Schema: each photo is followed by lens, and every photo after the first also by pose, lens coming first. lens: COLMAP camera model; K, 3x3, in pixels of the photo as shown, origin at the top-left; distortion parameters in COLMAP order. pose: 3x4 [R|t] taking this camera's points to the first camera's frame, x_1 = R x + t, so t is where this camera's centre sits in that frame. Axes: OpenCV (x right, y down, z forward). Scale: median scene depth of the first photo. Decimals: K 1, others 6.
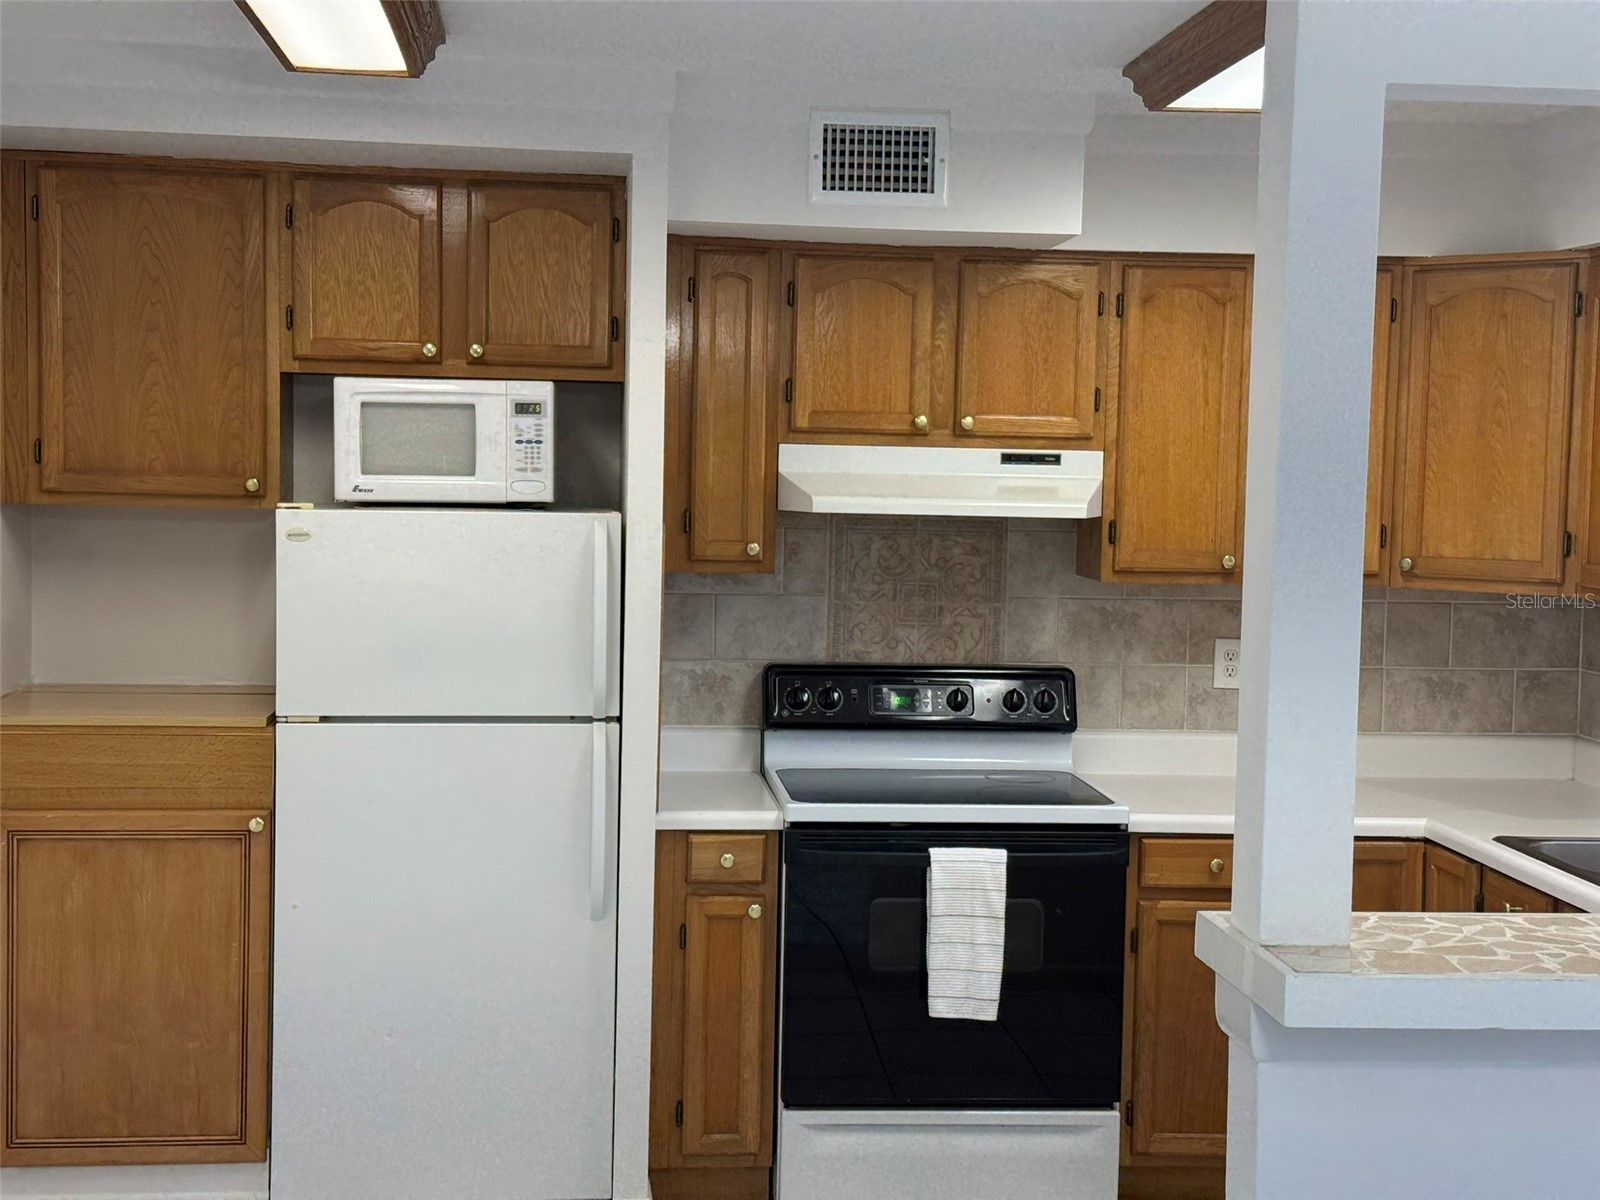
lens RADIAL K [[2237.9, 0, 801.9], [0, 2237.9, 603.7], [0, 0, 1]] dist [0.140432, 0.000000]
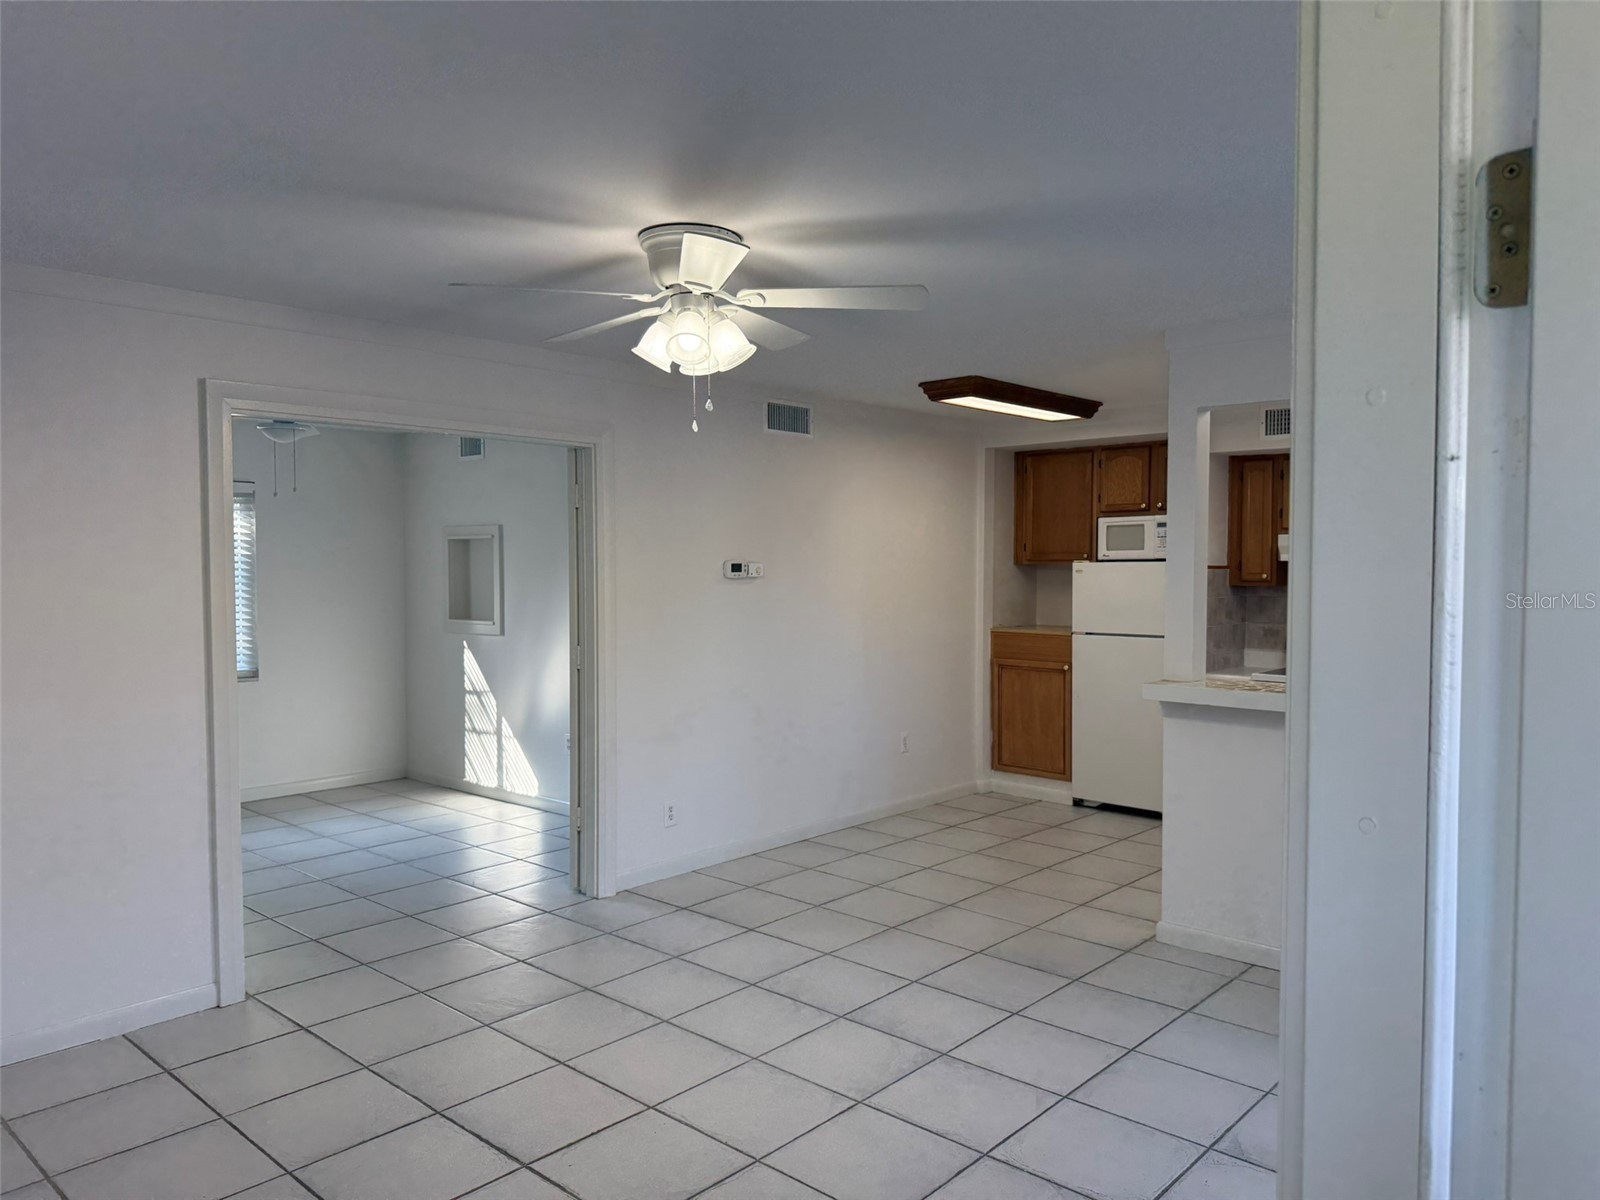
lens RADIAL K [[1114.7, 0, 734.3], [0, 1114.7, 600.8], [0, 0, 1]] dist [0.022615, -0.042169]
pose [[0.631482, 0.006459, -0.775364, 0.594707], [-0.038900, 0.998970, -0.023360, 0.057529], [0.774414, 0.044913, 0.631082, -0.266198]]
